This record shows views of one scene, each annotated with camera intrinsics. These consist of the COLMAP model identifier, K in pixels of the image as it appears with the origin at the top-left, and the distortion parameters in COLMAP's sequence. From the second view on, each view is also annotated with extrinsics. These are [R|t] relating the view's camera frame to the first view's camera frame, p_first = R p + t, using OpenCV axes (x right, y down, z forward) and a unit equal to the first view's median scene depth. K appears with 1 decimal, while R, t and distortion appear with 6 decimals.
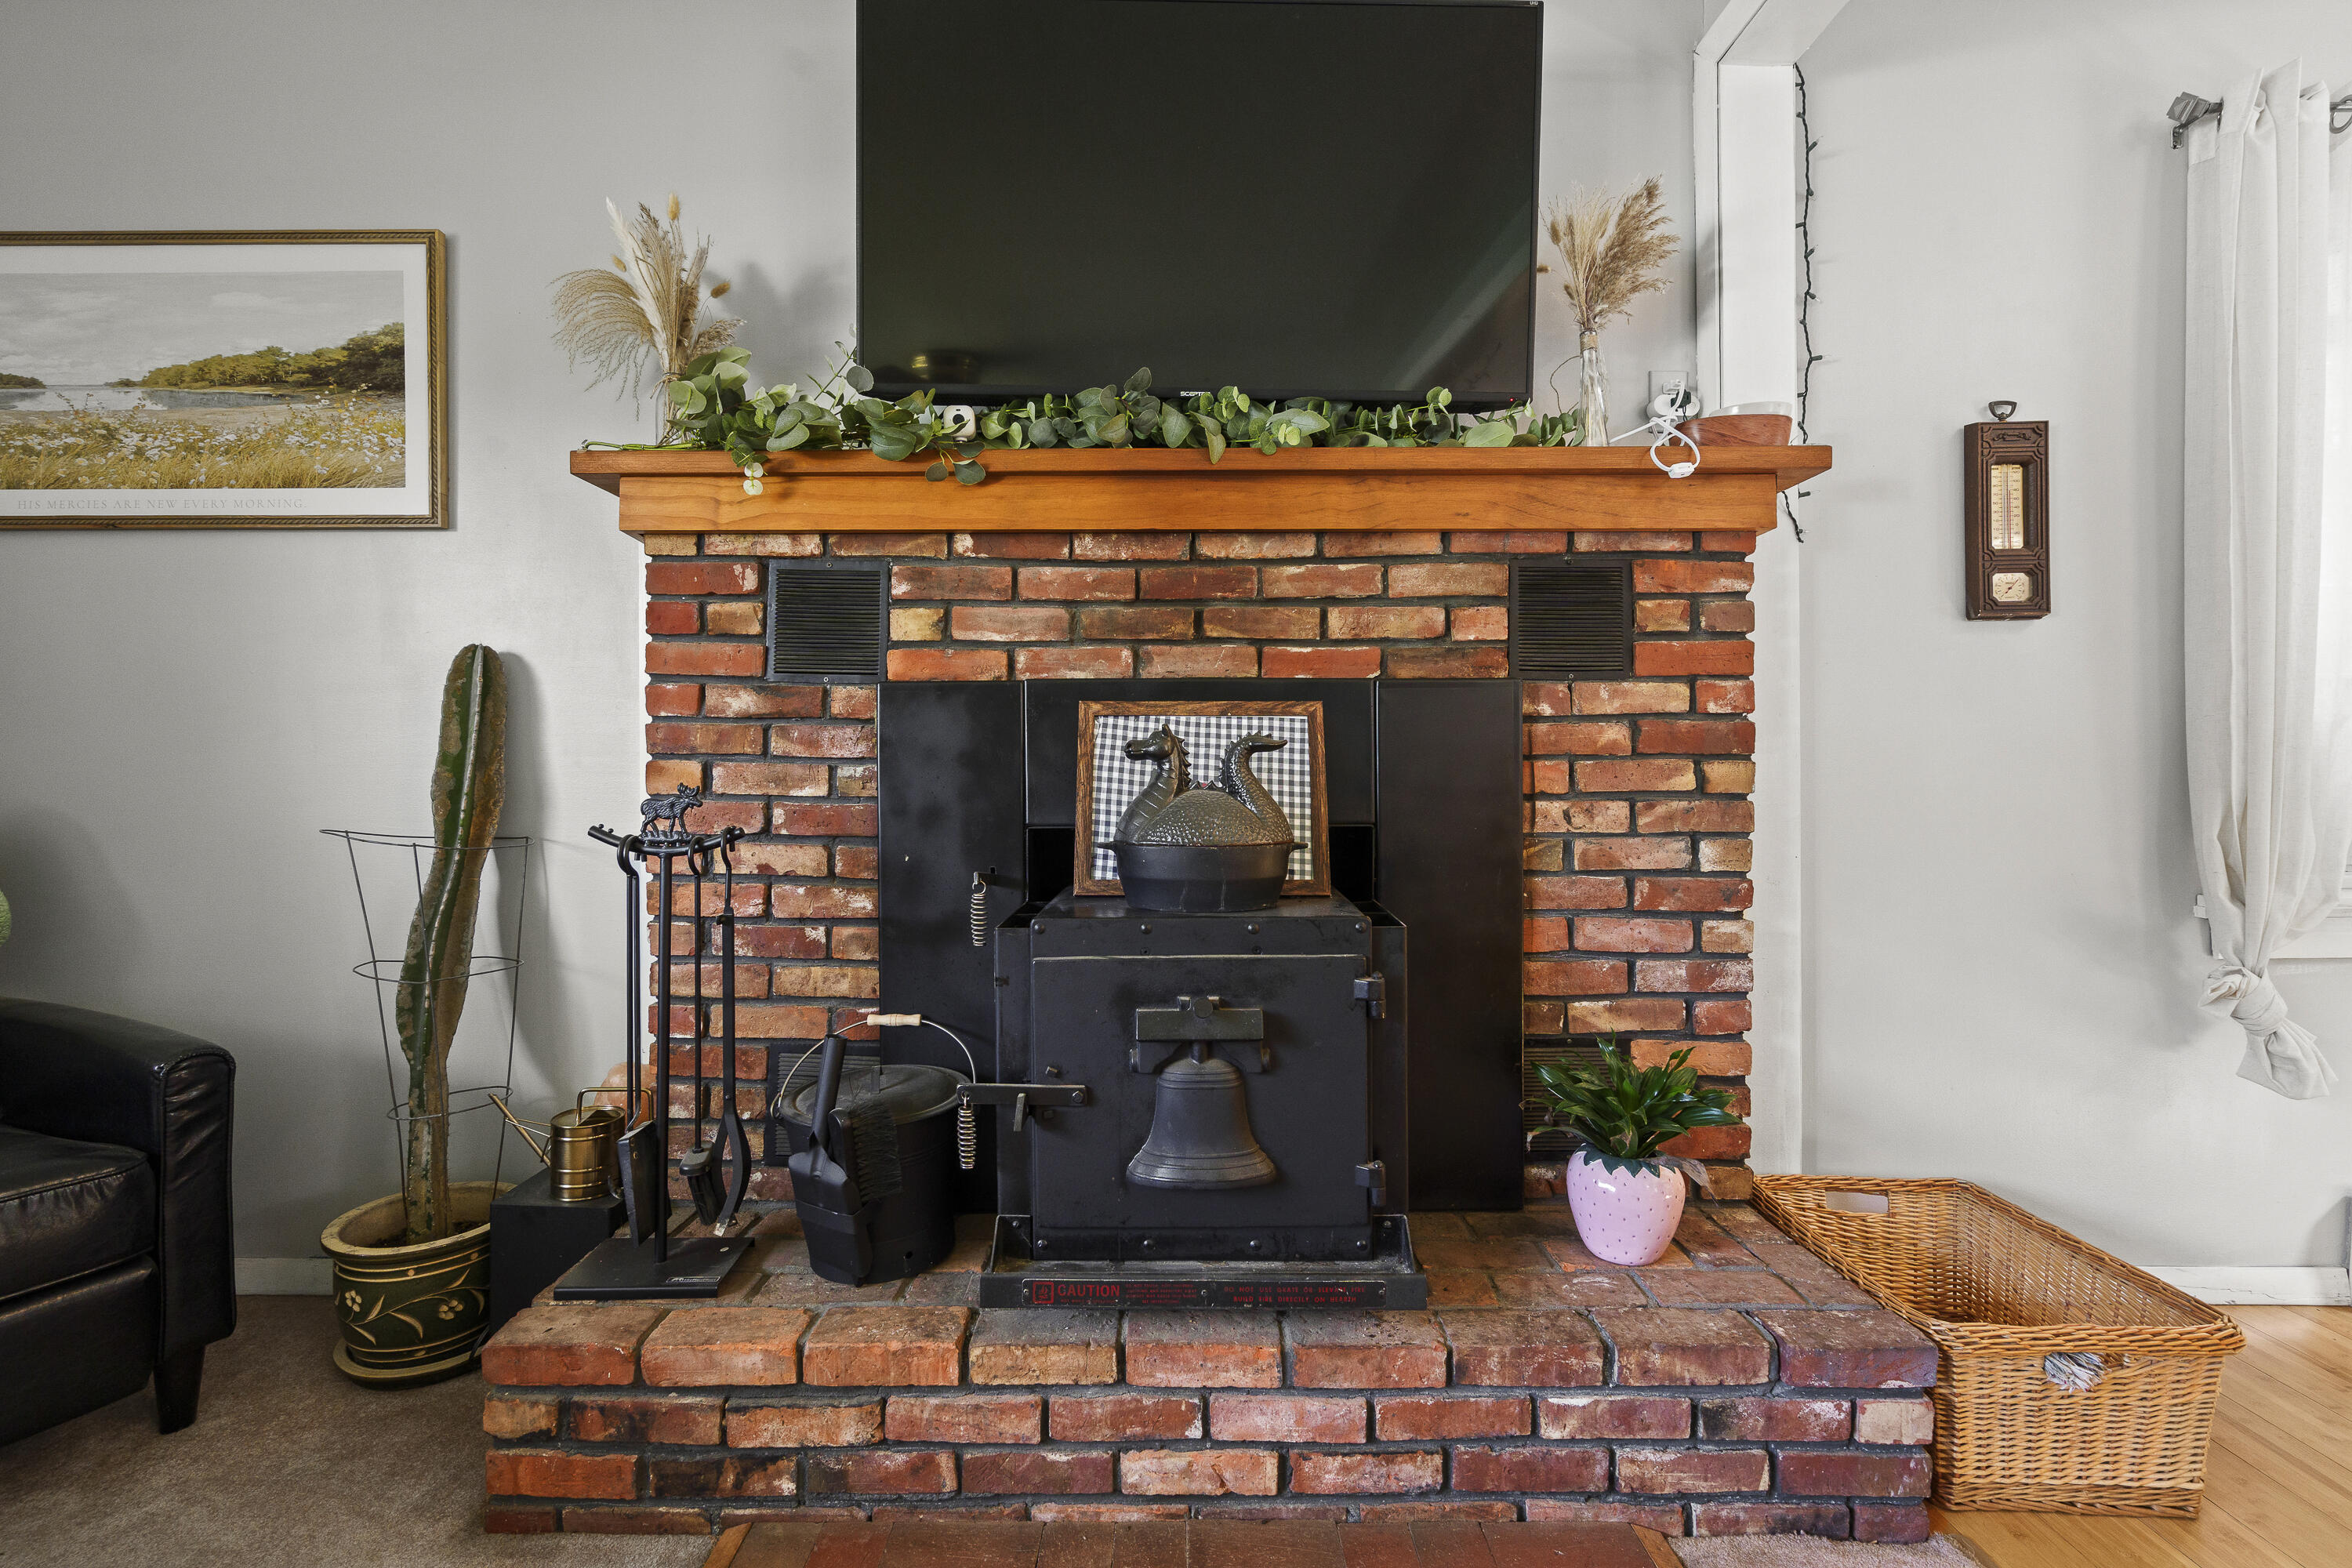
lens RADIAL K [[1057.9, 0, 1172.5], [0, 1057.9, 786.3], [0, 0, 1]] dist [-0.006058, 0.003985]
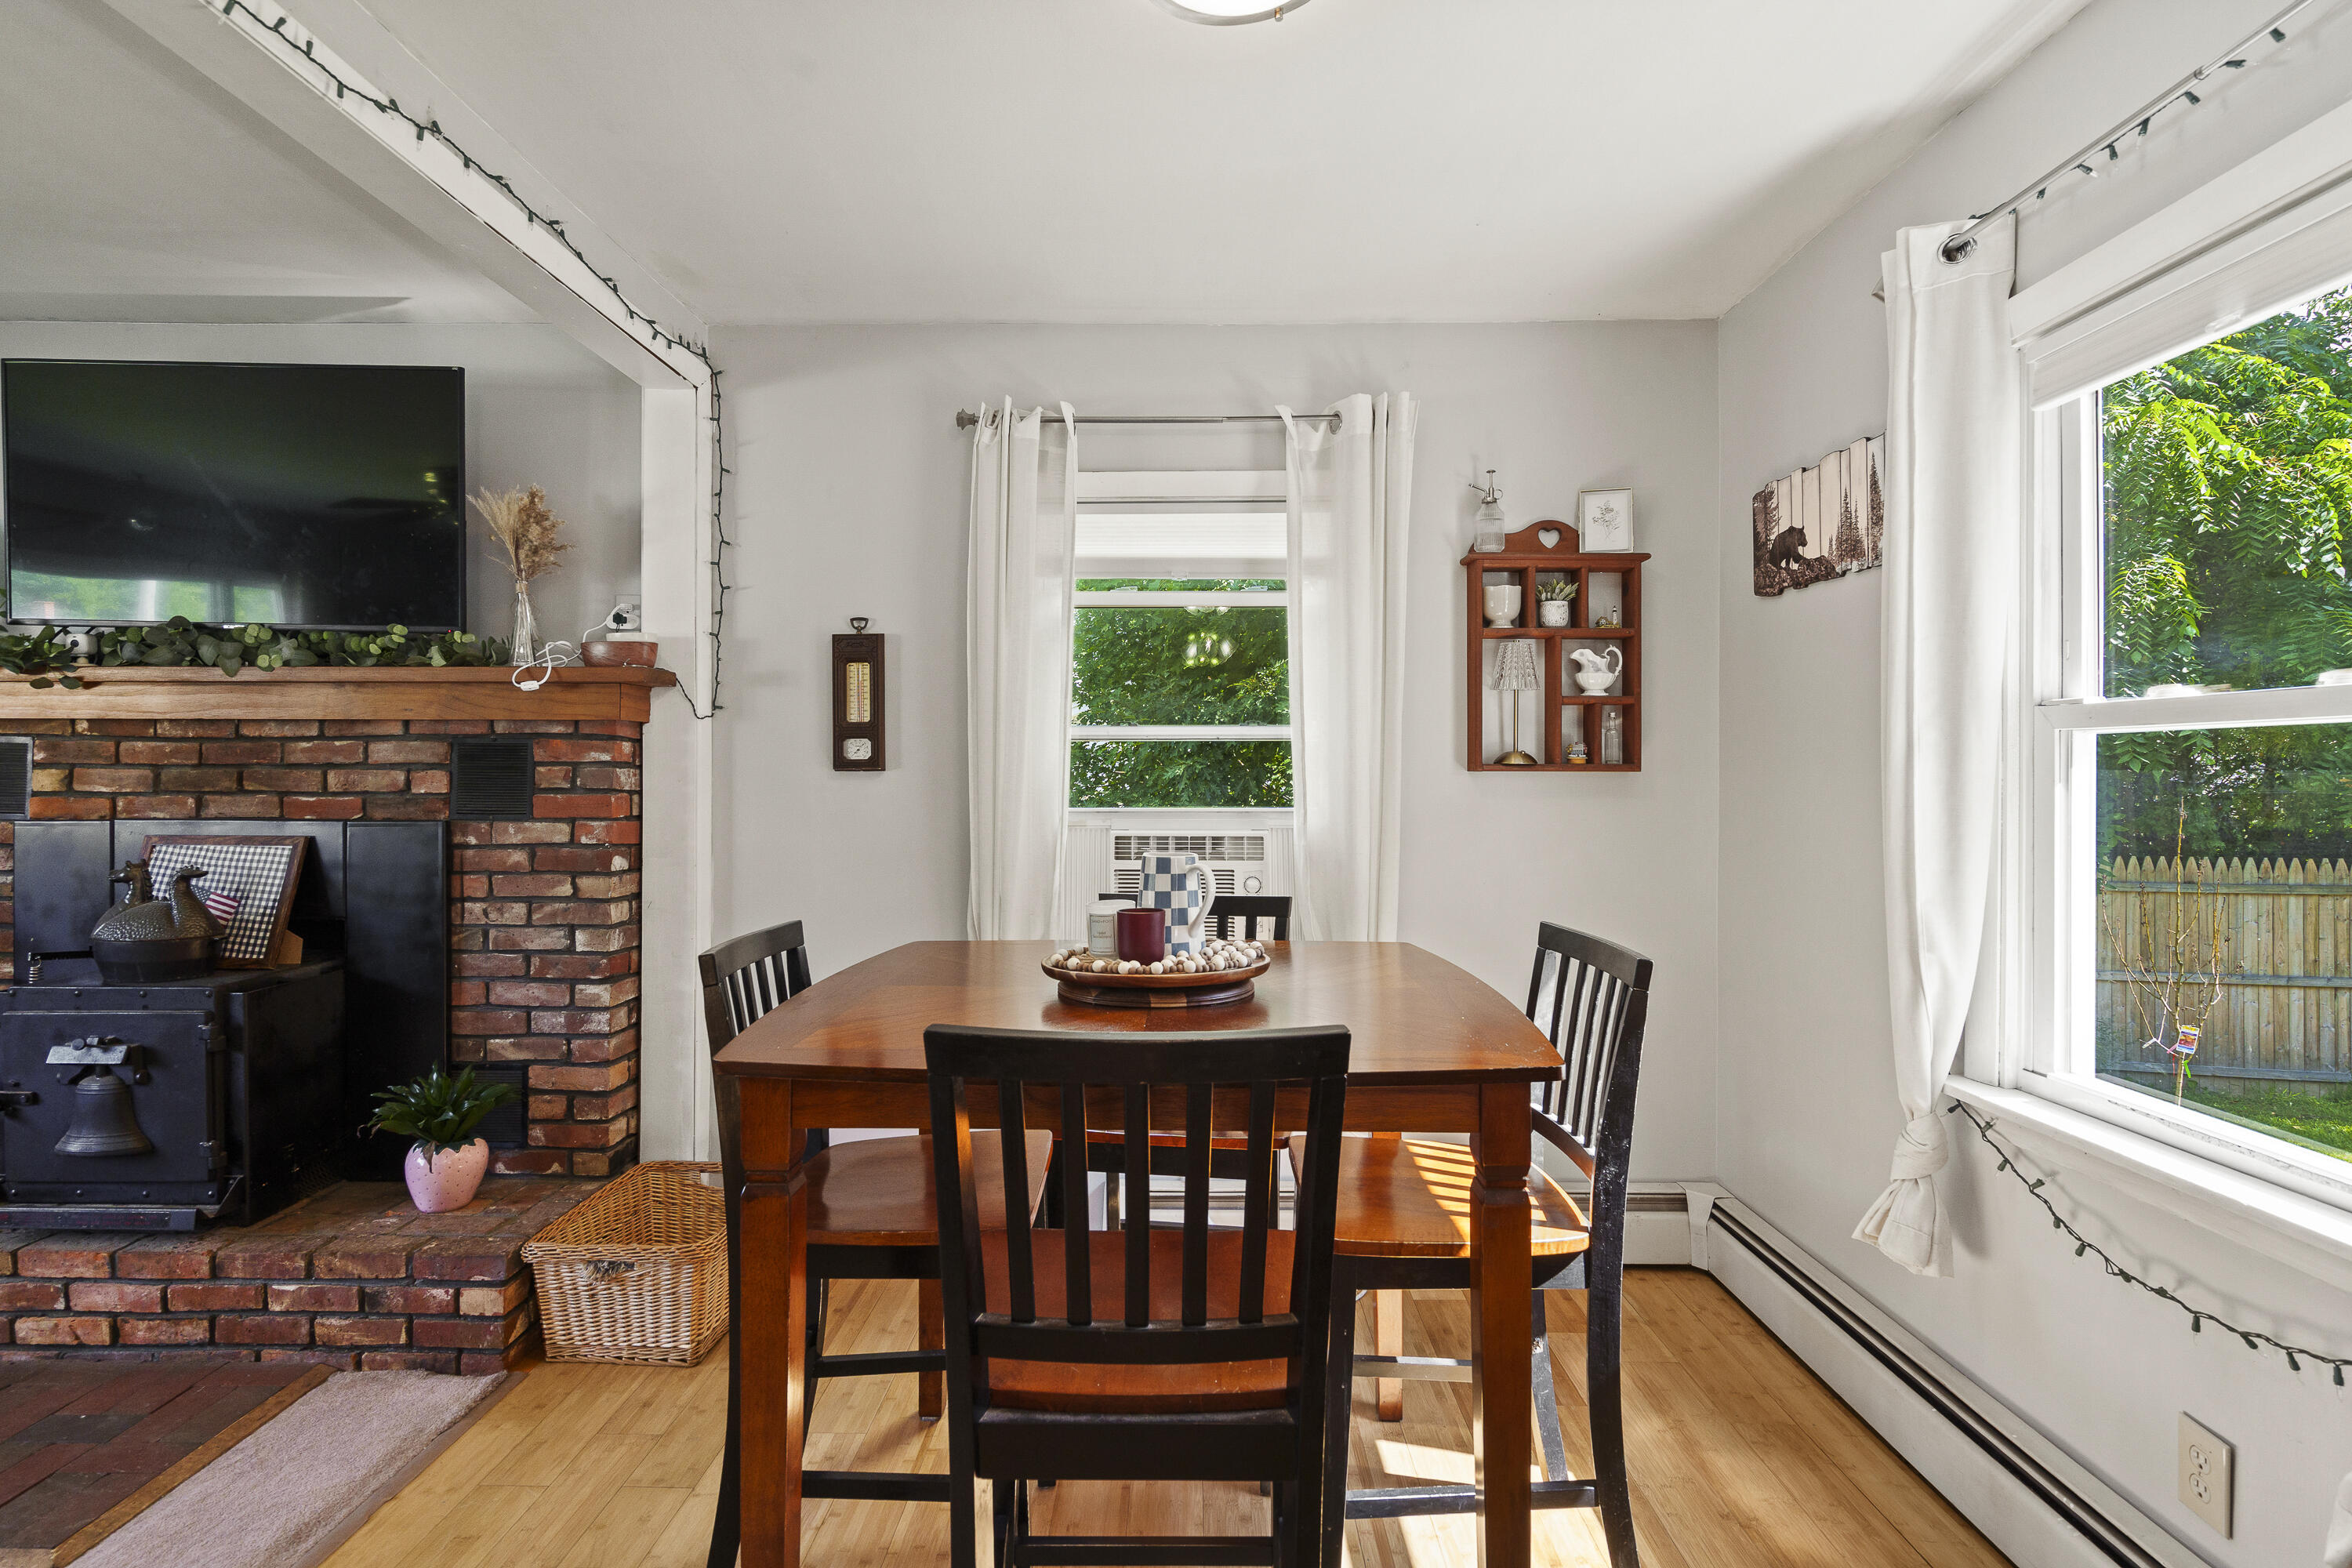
lens RADIAL K [[1158.9, 0, 1167.8], [0, 1158.9, 762.2], [0, 0, 1]] dist [0.004123, 0.001079]
pose [[0.999907, 0.006131, -0.012187, 1.344324], [-0.006324, 0.999854, -0.015869, -0.162438], [0.012088, 0.015945, 0.999800, -0.611662]]
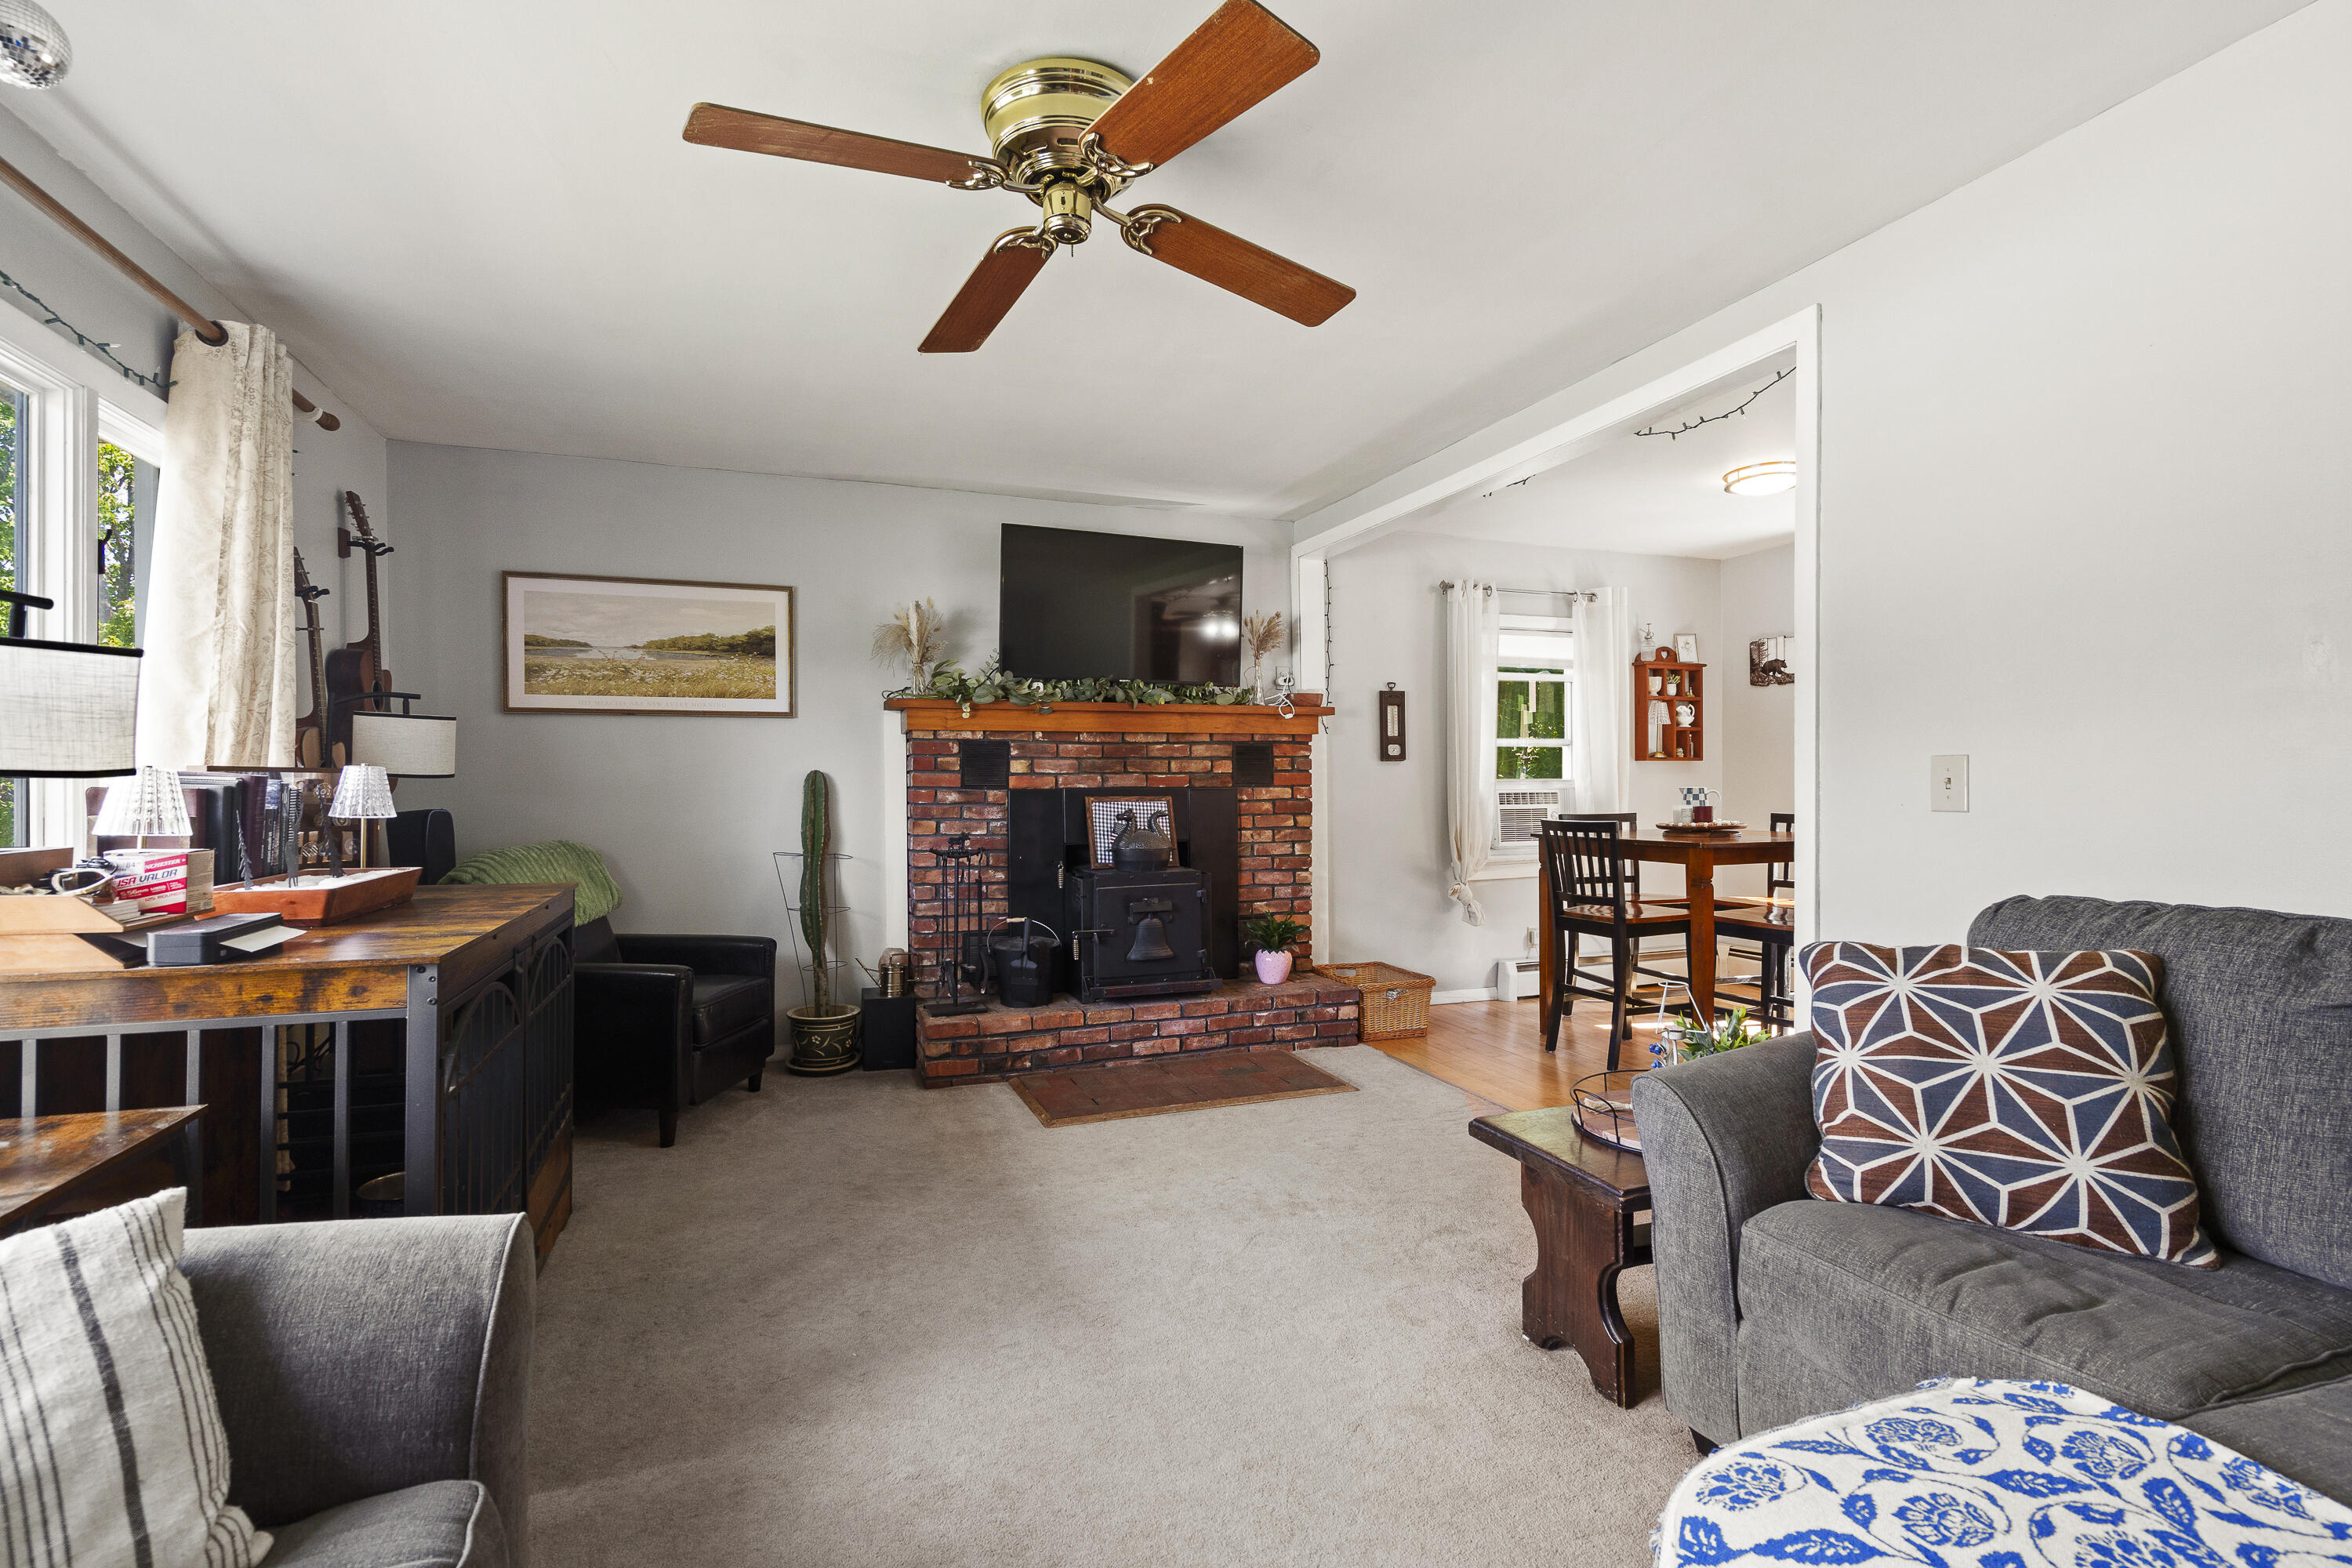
lens RADIAL K [[1057.9, 0, 1181.1], [0, 1057.9, 790.6], [0, 0, 1]] dist [-0.006058, 0.003985]
pose [[0.933368, -0.005526, 0.358879, -0.800112], [0.006343, 0.999979, -0.001098, -0.089289], [-0.358866, 0.003301, 0.933383, -1.532807]]
